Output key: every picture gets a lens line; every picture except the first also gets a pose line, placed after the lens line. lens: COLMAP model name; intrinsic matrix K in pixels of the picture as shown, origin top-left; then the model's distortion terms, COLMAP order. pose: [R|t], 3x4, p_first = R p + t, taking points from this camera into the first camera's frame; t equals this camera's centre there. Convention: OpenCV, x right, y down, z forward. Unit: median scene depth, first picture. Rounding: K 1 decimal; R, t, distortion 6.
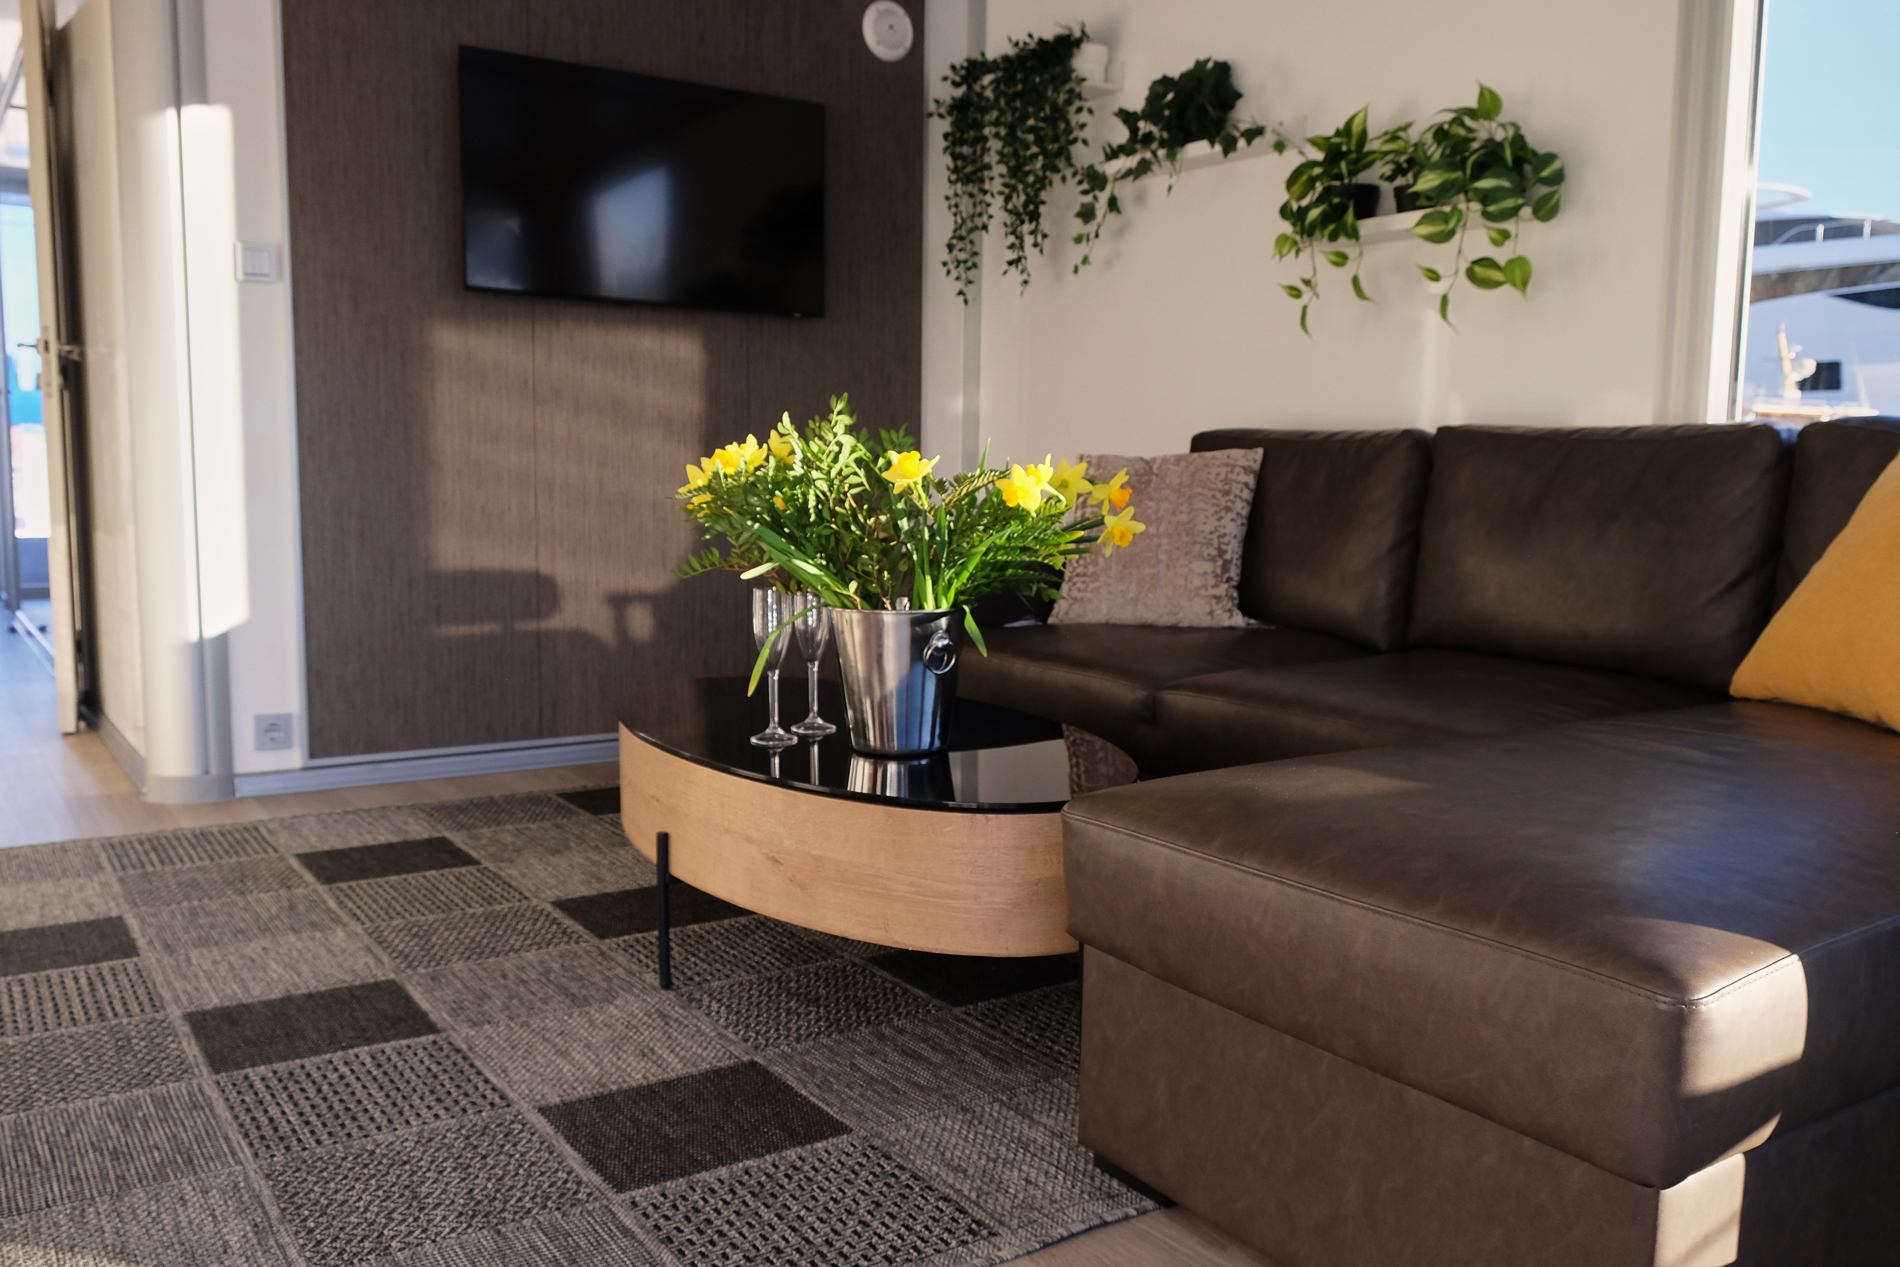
lens RADIAL K [[1552.8, 0, 950.0], [0, 1552.8, 633.5], [0, 0, 1]] dist [-0.003054, 0.011229]
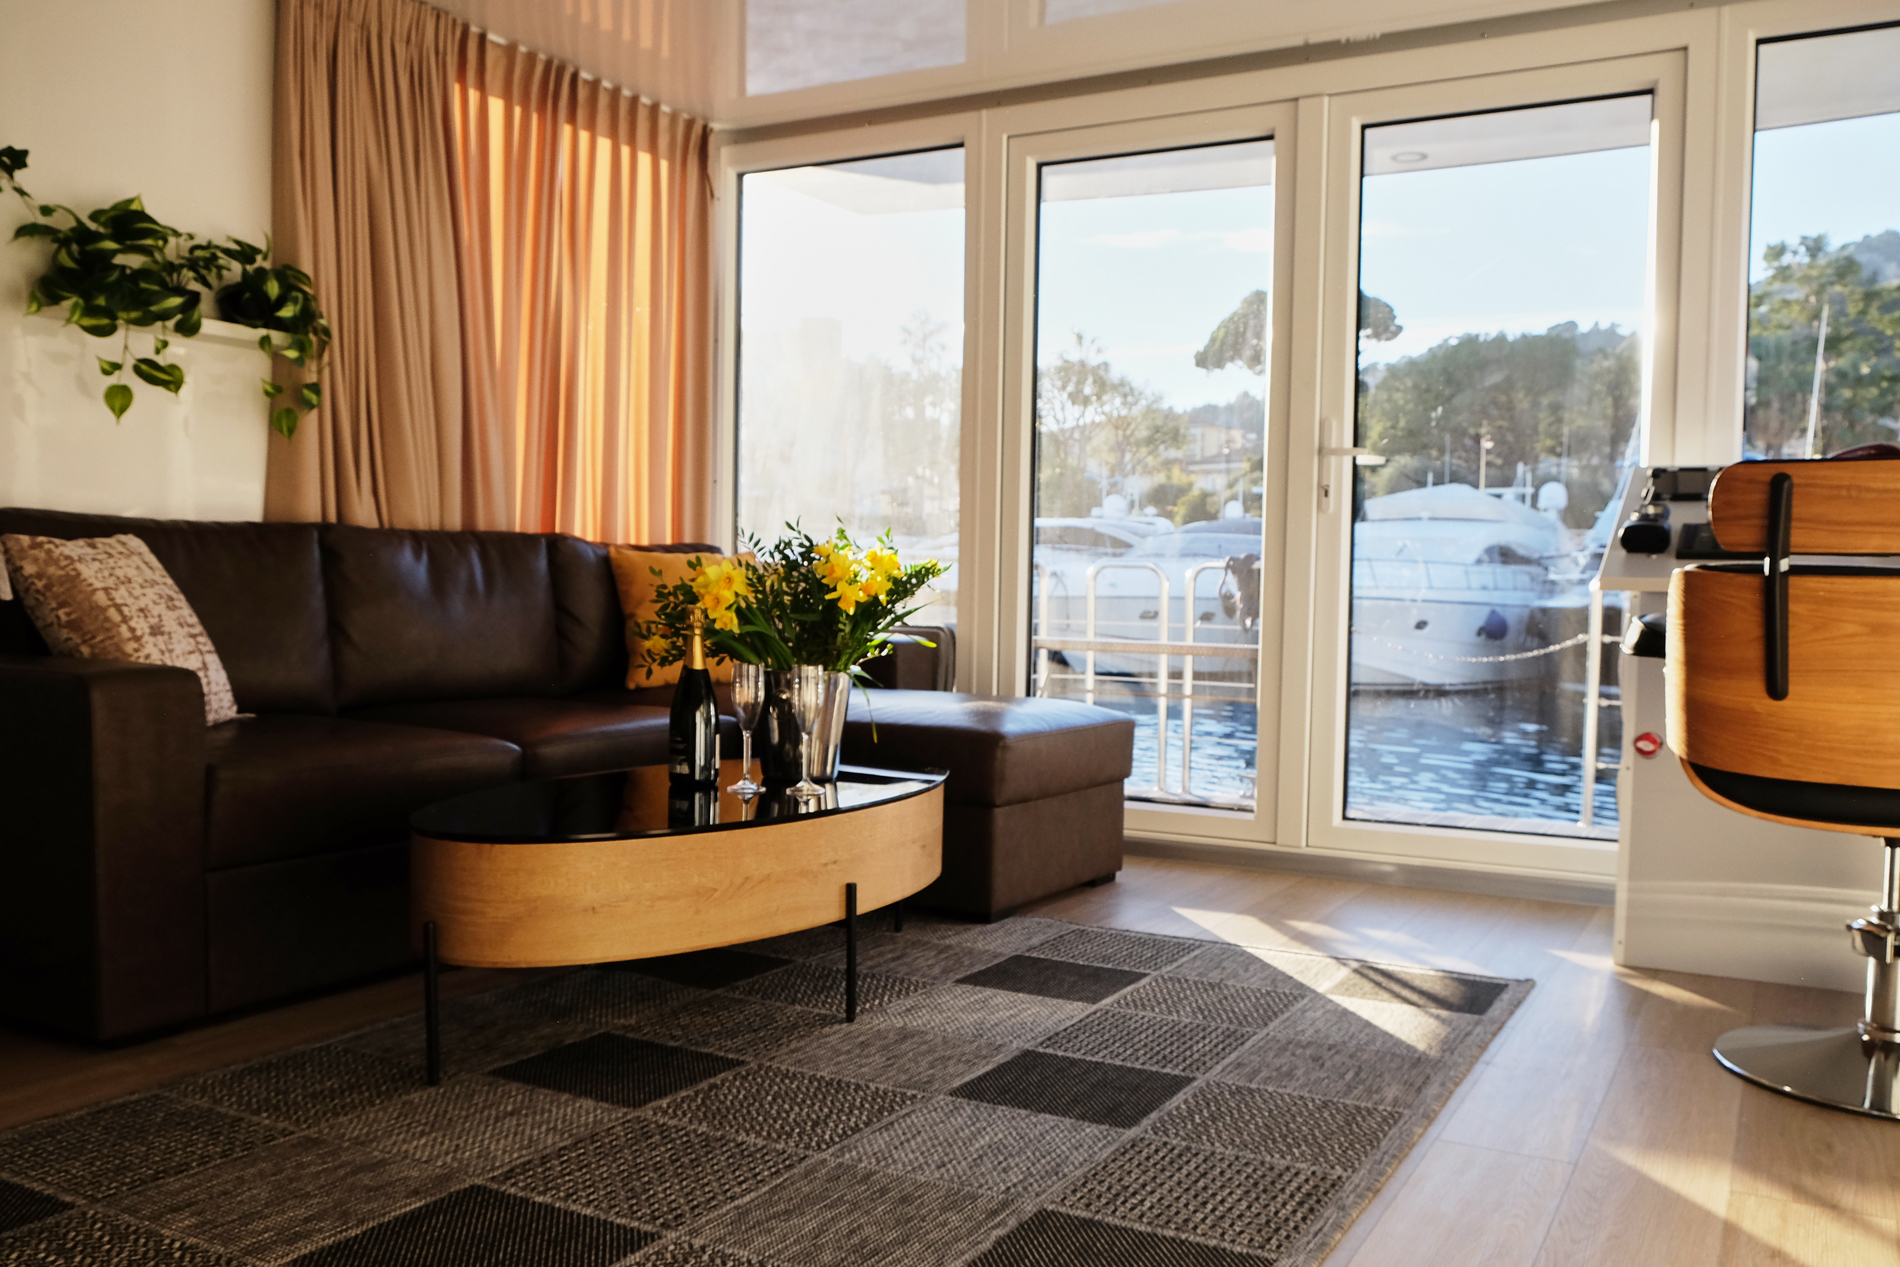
lens RADIAL K [[1552.8, 0, 950.0], [0, 1552.8, 633.5], [0, 0, 1]] dist [-0.003054, 0.011229]
pose [[-0.449291, -0.042581, 0.892370, -1.273162], [0.073820, 0.993678, 0.084582, -0.151716], [-0.890330, 0.103877, -0.443308, 1.469917]]
